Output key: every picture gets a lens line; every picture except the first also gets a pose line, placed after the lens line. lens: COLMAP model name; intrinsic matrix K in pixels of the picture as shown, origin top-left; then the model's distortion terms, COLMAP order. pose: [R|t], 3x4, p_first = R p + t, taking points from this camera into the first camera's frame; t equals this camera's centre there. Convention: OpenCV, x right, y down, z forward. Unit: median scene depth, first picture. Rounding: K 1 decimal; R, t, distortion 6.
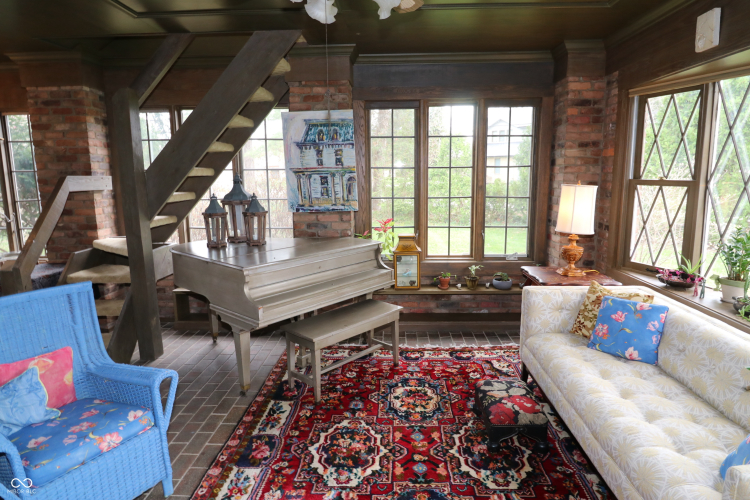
lens RADIAL K [[430.2, 0, 379.5], [0, 430.2, 238.7], [0, 0, 1]] dist [-0.002121, -0.001327]
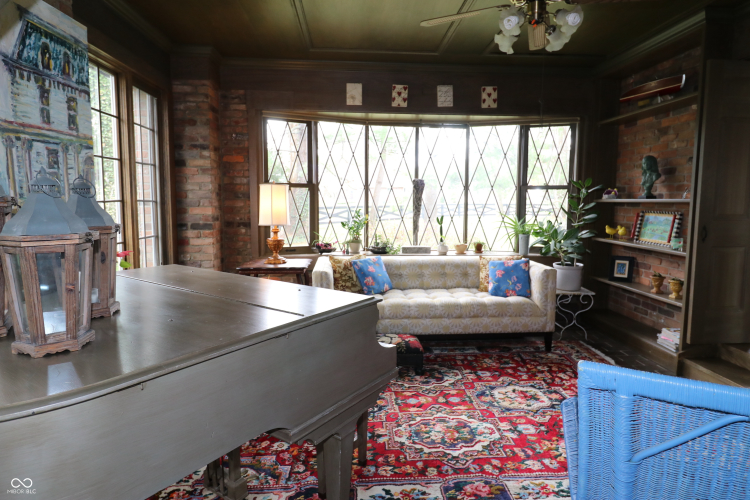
lens RADIAL K [[430.2, 0, 379.5], [0, 430.2, 238.7], [0, 0, 1]] dist [-0.002121, -0.001327]
pose [[-0.106163, -0.087901, 0.990456, -0.995127], [0.140573, 0.984754, 0.102463, -0.081553], [-0.984362, 0.150110, -0.092188, 1.155159]]
